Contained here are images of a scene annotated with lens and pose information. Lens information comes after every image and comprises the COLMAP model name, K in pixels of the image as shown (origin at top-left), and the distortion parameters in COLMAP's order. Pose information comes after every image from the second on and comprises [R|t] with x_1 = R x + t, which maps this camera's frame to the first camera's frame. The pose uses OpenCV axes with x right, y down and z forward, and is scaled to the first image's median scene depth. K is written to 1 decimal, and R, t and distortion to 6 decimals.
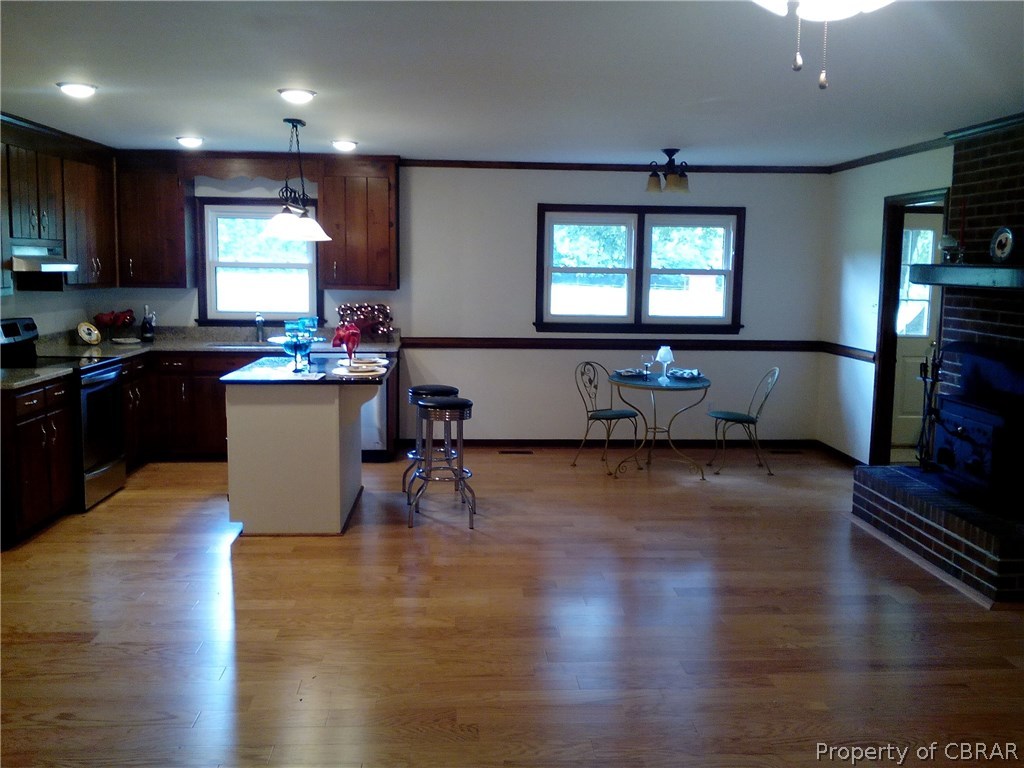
lens RADIAL K [[971.0, 0, 512.0], [0, 971.0, 384.0], [0, 0, 1]] dist [0.088227, -0.219837]
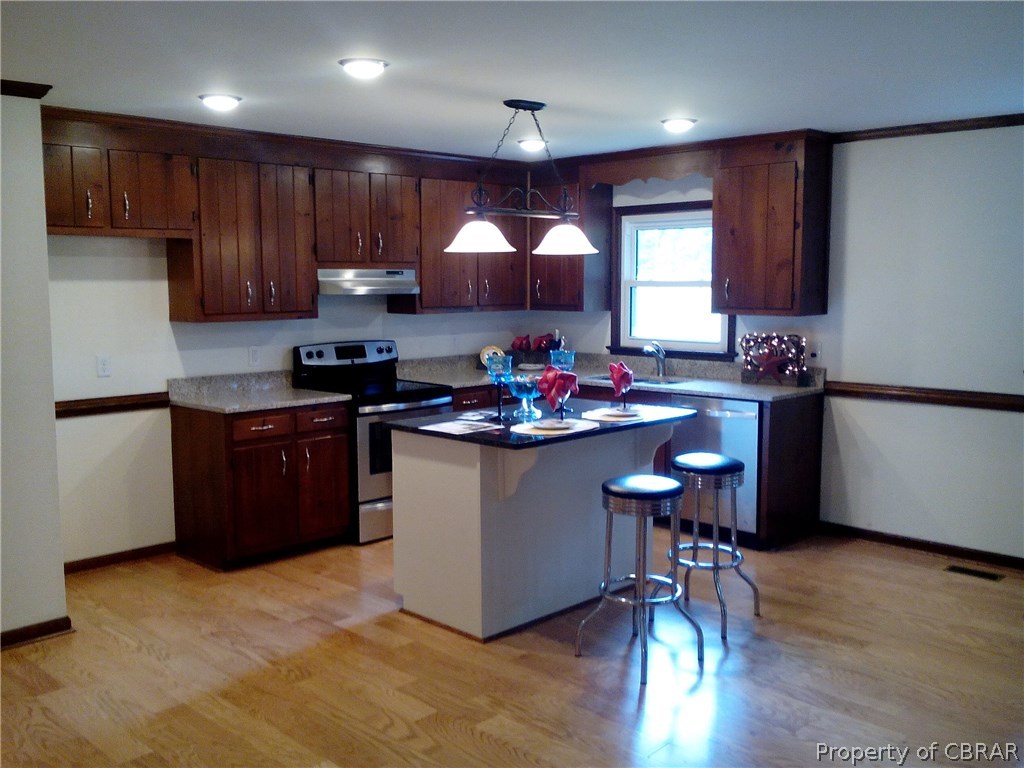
lens RADIAL K [[971.0, 0, 512.0], [0, 971.0, 384.0], [0, 0, 1]] dist [0.088227, -0.219837]
pose [[0.674548, 0.064975, -0.735366, 0.301460], [-0.077794, 0.996829, 0.016717, -0.045944], [0.734121, 0.045931, 0.677464, 0.391874]]
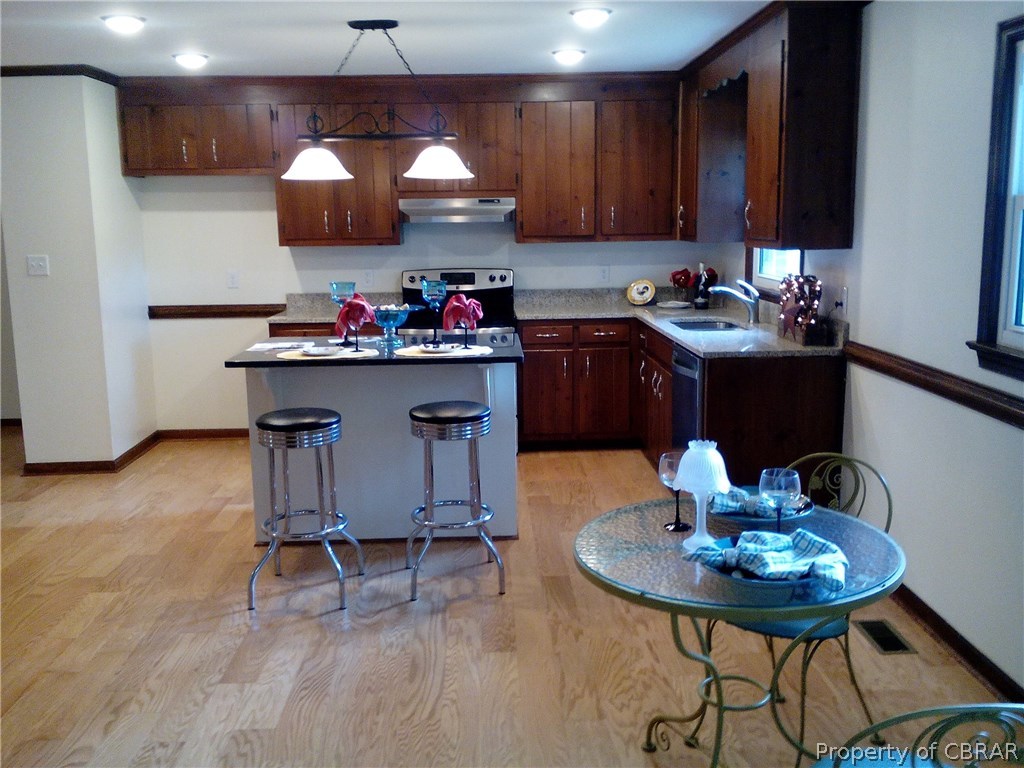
lens RADIAL K [[971.0, 0, 512.0], [0, 971.0, 384.0], [0, 0, 1]] dist [0.088227, -0.219837]
pose [[-0.025033, 0.157068, -0.987270, 0.479472], [-0.108737, 0.981293, 0.158875, -0.103117], [0.993755, 0.111330, -0.007486, 0.953344]]
